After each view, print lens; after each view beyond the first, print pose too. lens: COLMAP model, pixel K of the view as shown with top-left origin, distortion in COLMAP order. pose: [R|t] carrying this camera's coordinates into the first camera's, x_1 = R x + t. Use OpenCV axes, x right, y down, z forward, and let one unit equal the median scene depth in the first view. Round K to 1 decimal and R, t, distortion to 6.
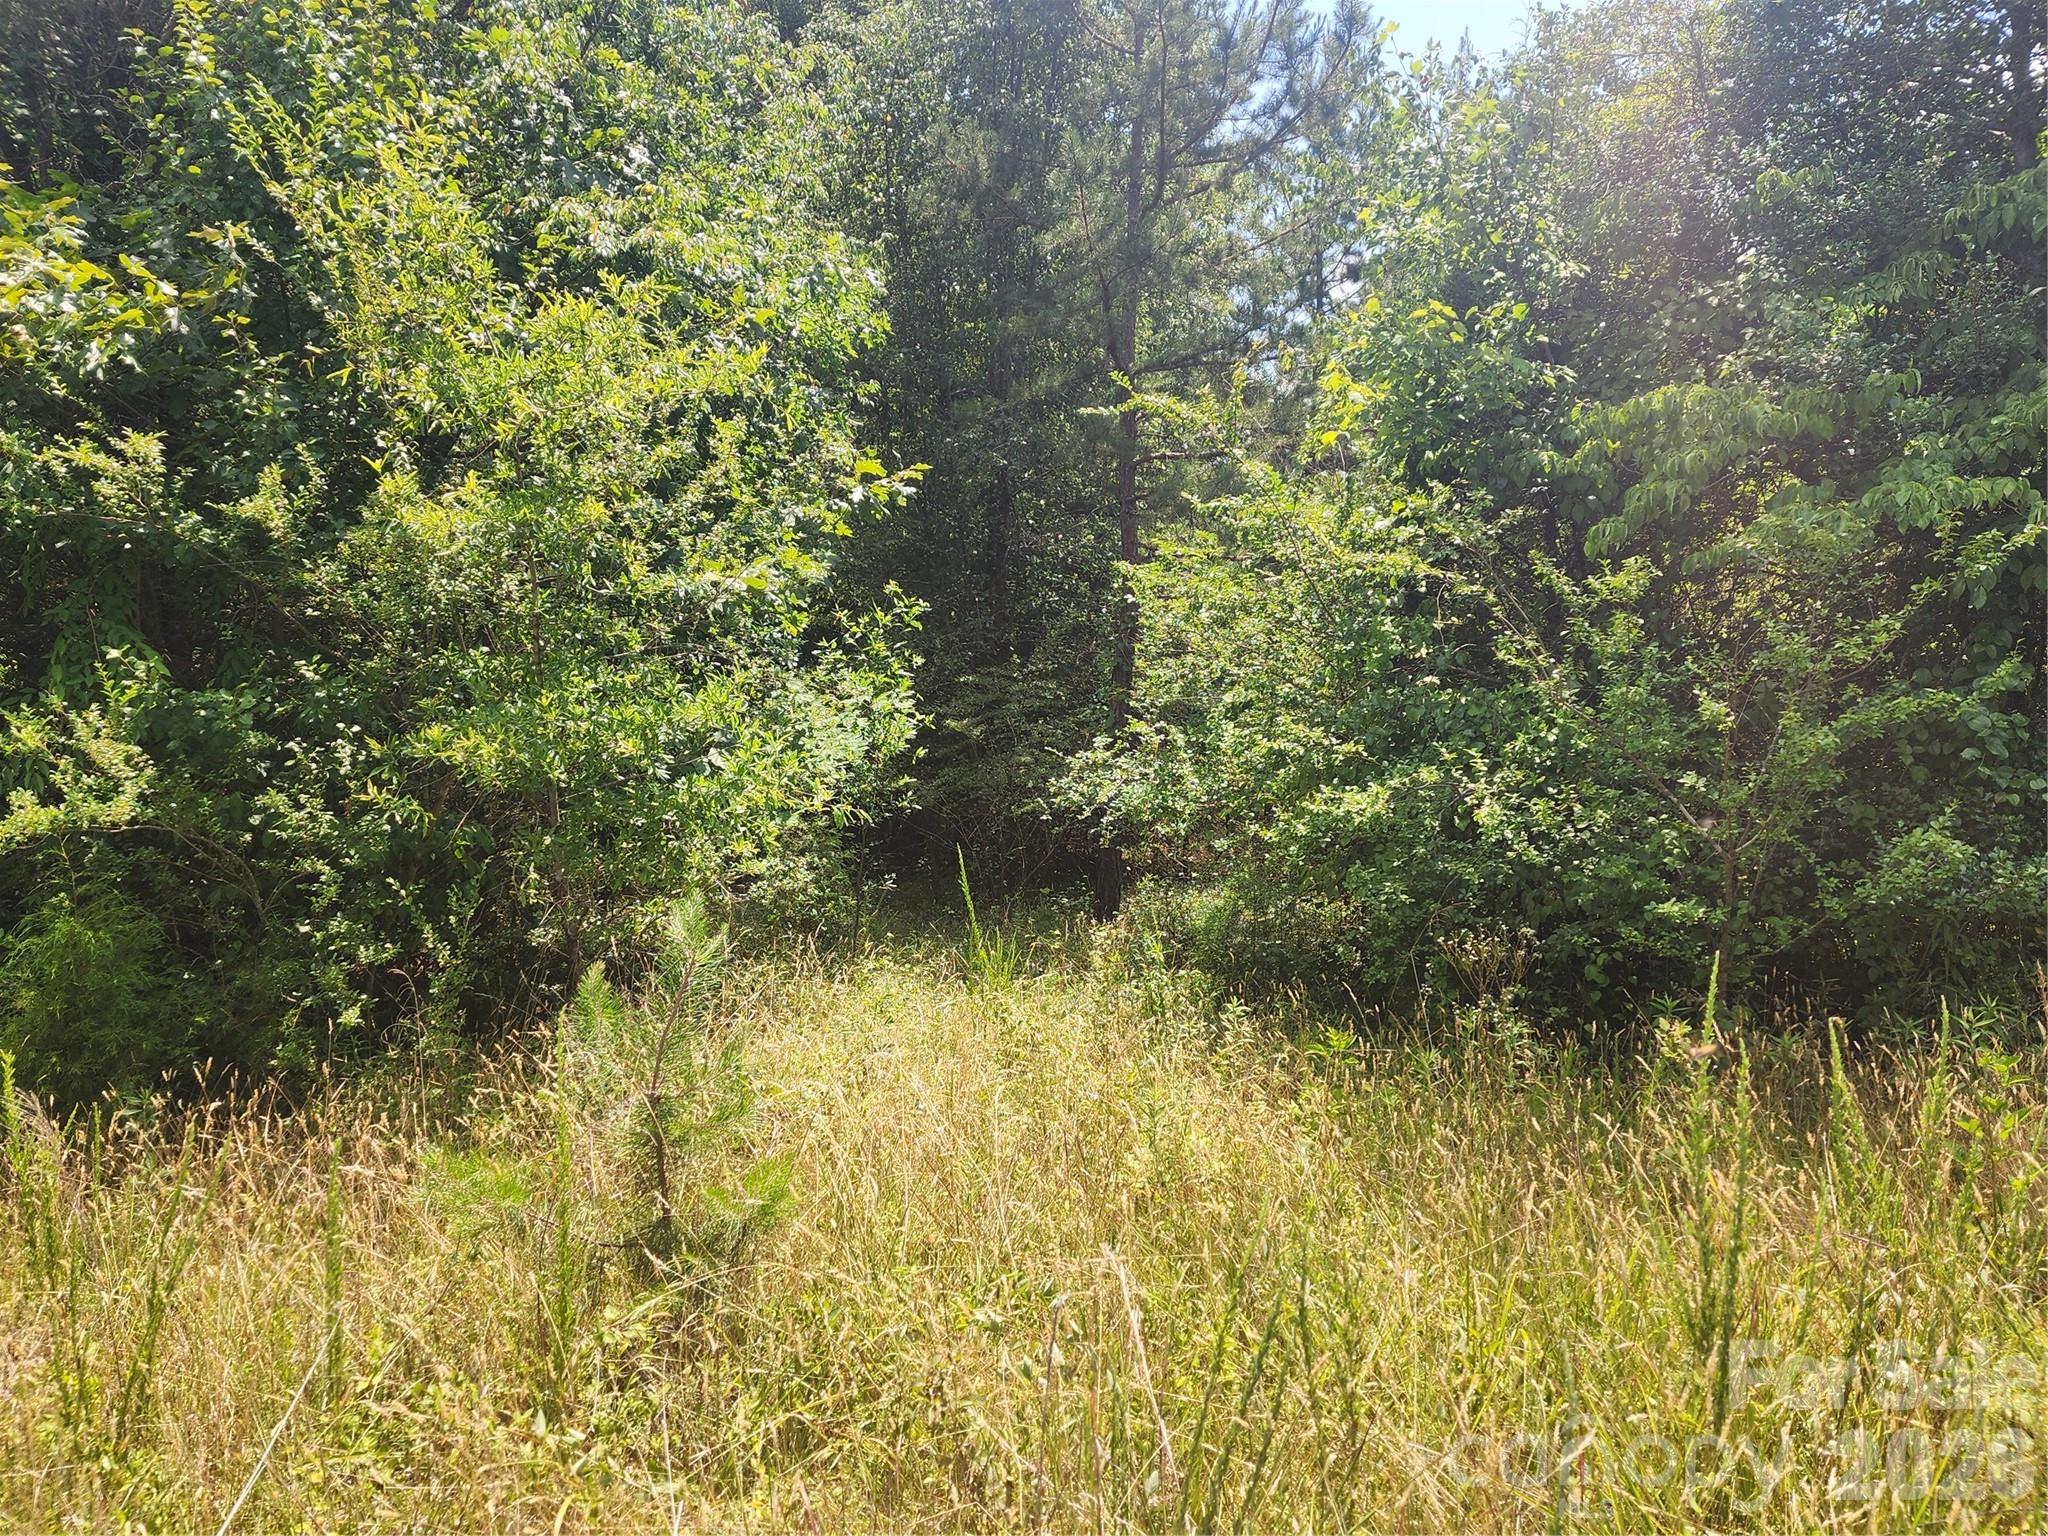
lens RADIAL K [[1620.5, 0, 1027.8], [0, 1620.5, 796.6], [0, 0, 1]] dist [0.056438, -0.008323]
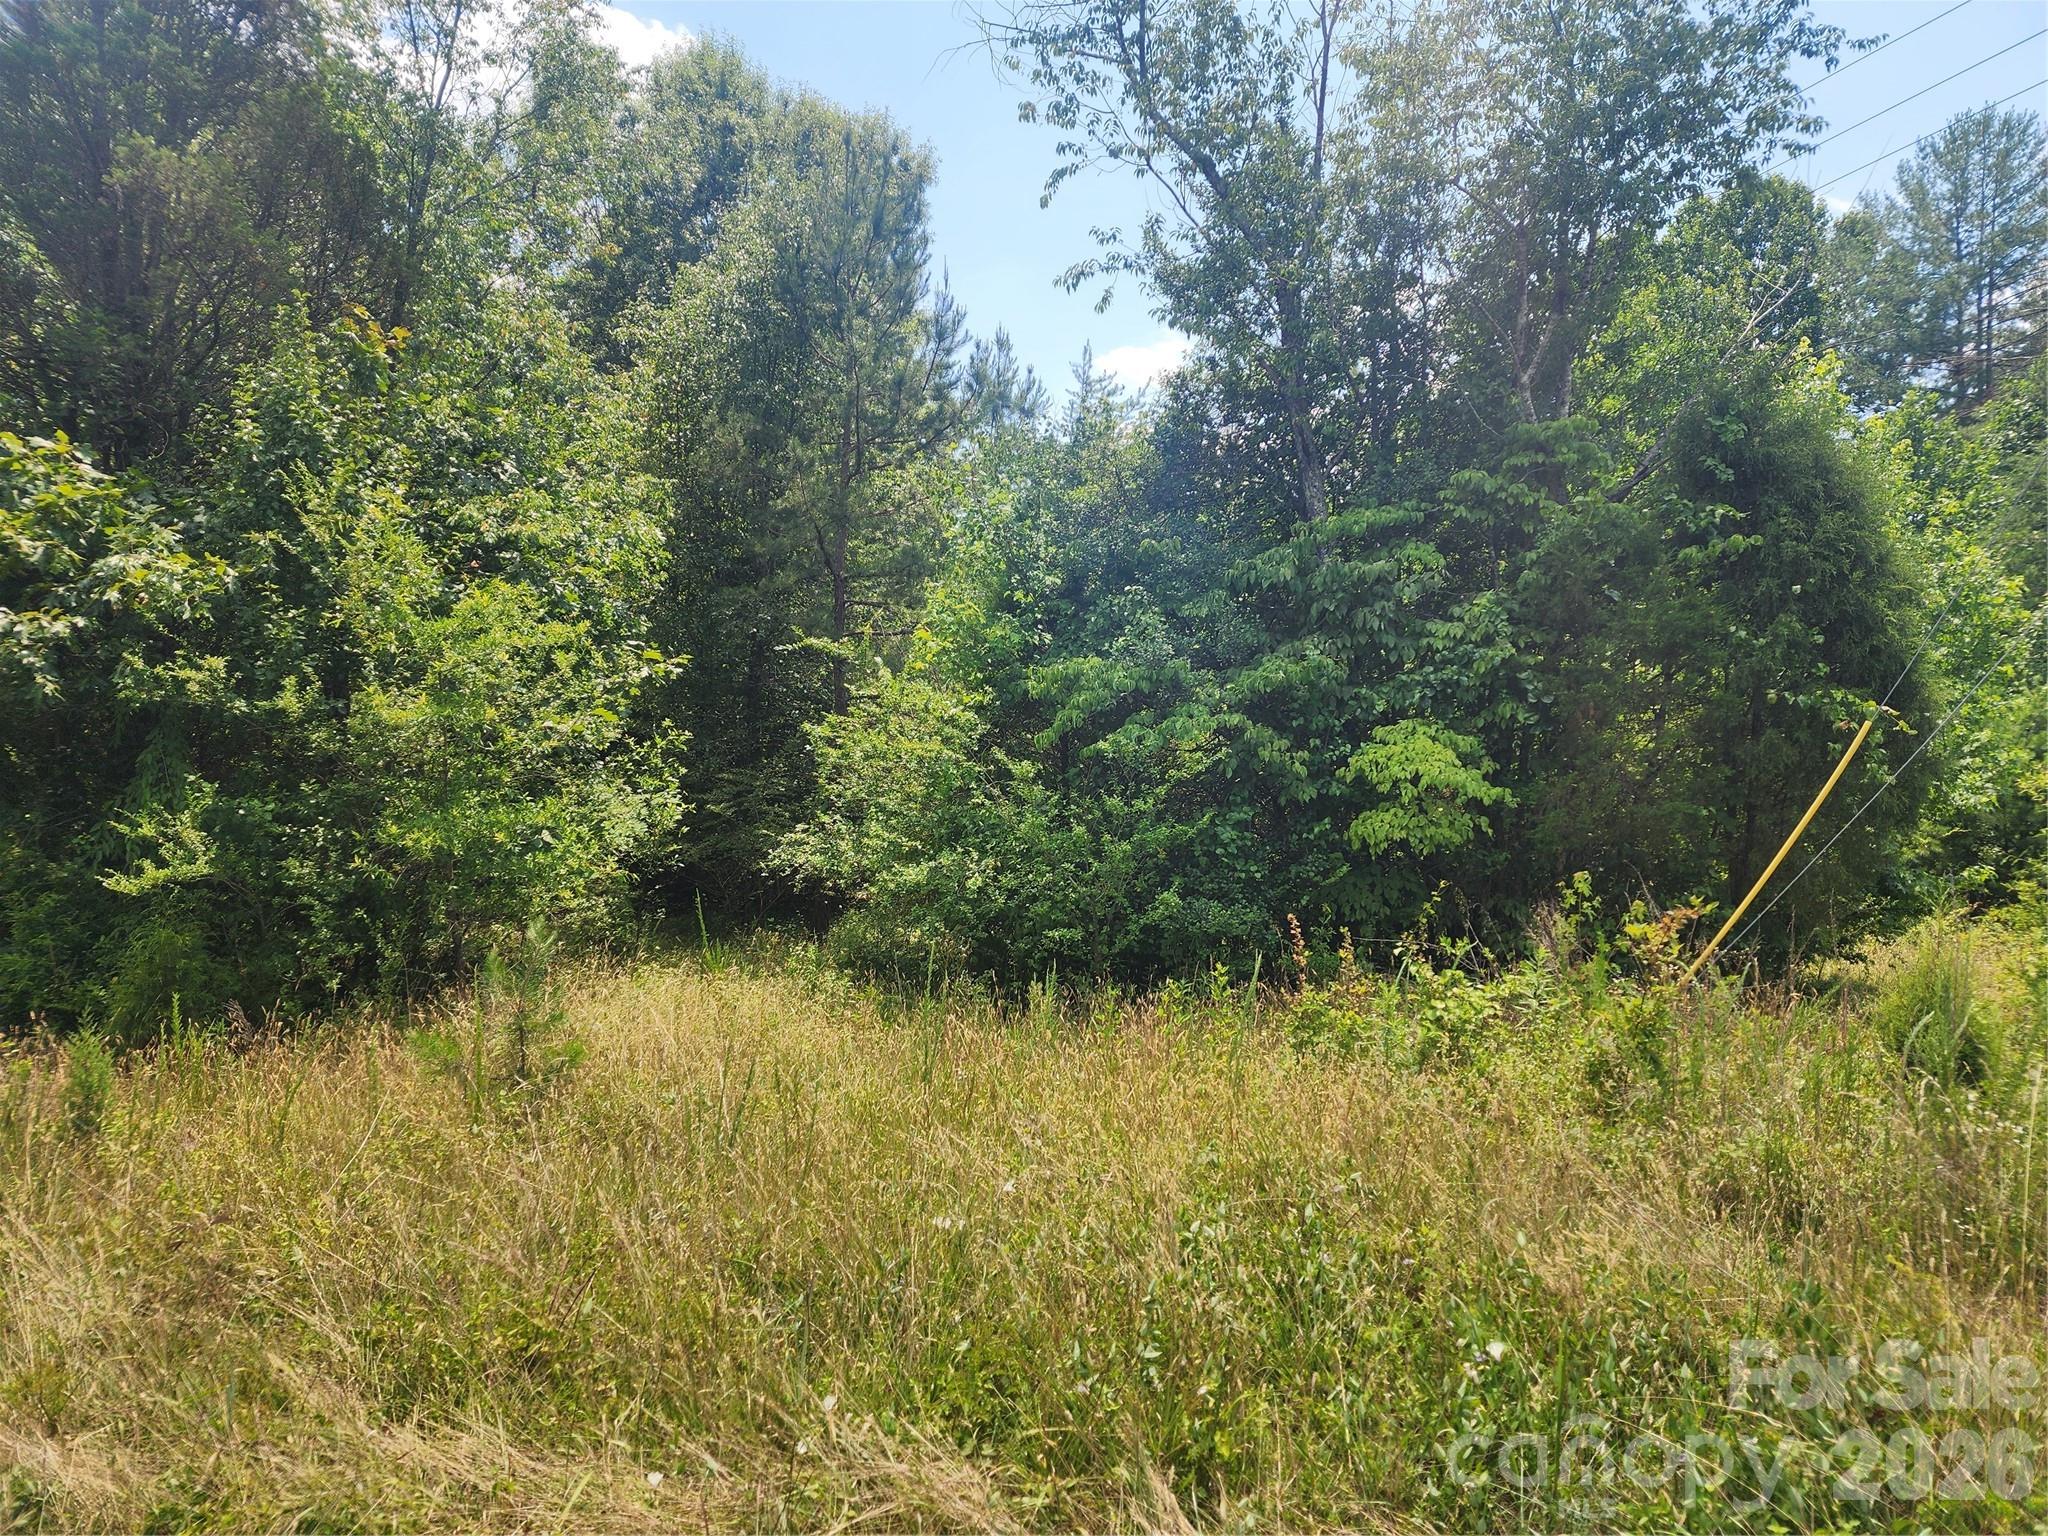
lens RADIAL K [[1379.3, 0, 1058.3], [0, 1379.3, 791.1], [0, 0, 1]] dist [0.000543, 0.125981]
pose [[0.983972, 0.027617, 0.176174, 0.064632], [-0.020570, 0.998918, -0.041705, -0.021014], [-0.177135, 0.037412, 0.983475, -0.438564]]
